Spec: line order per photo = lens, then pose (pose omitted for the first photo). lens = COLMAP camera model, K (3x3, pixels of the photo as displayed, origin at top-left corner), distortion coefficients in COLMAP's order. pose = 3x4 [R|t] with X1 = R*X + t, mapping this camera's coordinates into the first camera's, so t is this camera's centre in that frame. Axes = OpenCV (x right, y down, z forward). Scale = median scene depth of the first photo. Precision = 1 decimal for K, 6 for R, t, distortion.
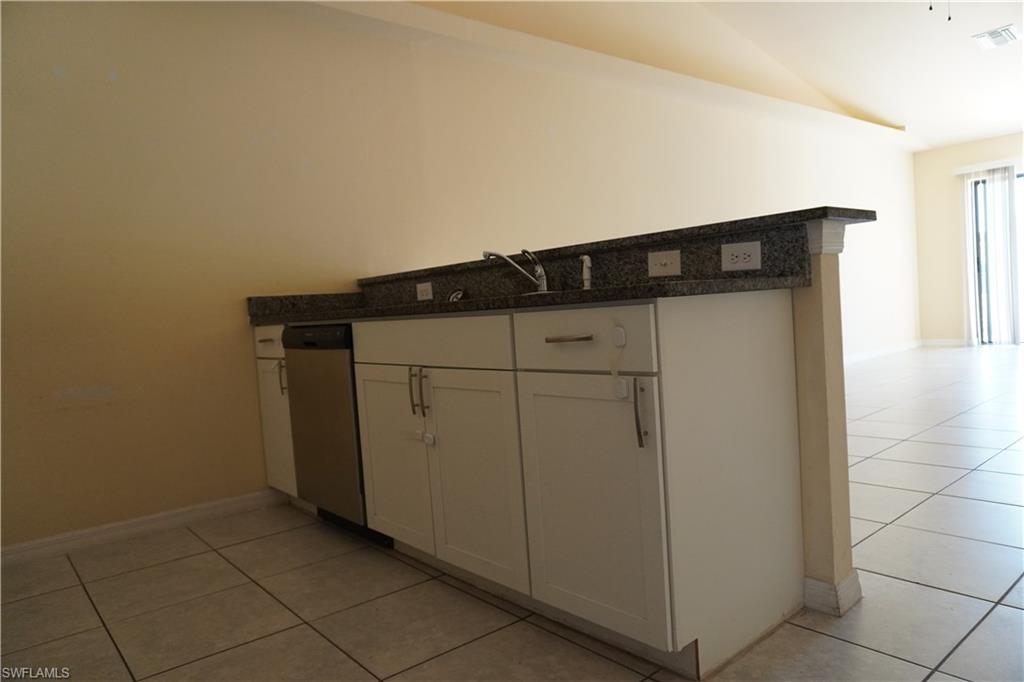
lens RADIAL K [[685.1, 0, 512.5], [0, 685.1, 341.7], [0, 0, 1]] dist [-0.042324, 0.029504]
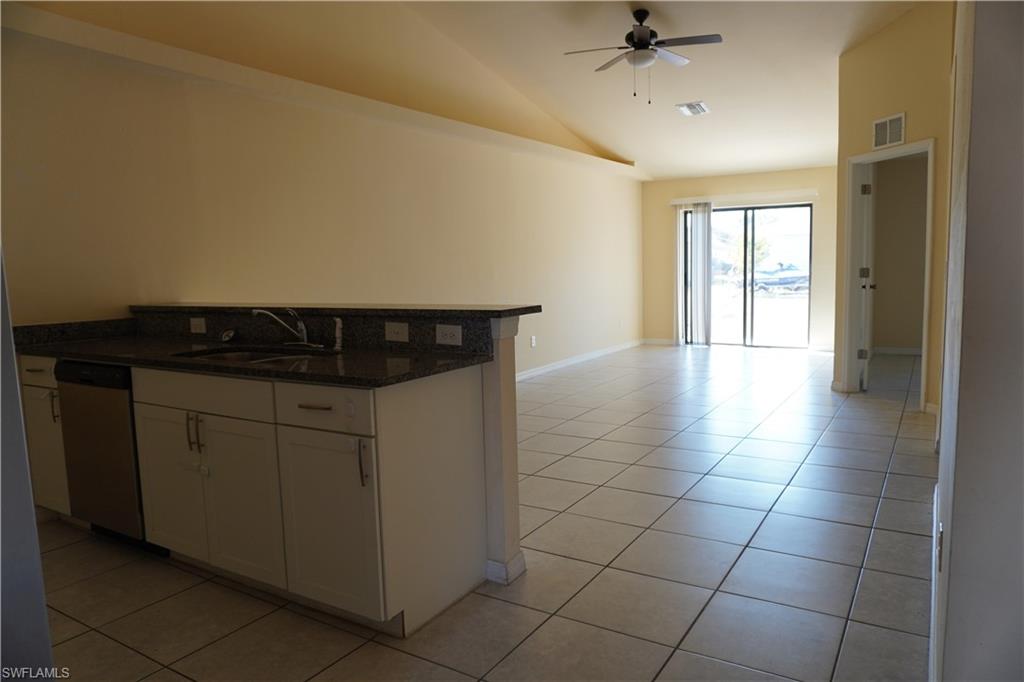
lens RADIAL K [[685.1, 0, 514.4], [0, 685.1, 340.4], [0, 0, 1]] dist [-0.042324, 0.029504]
pose [[0.949381, 0.012788, 0.313866, 0.021919], [-0.025159, 0.999057, 0.035397, -0.148415], [-0.313117, -0.041502, 0.948807, -0.325965]]
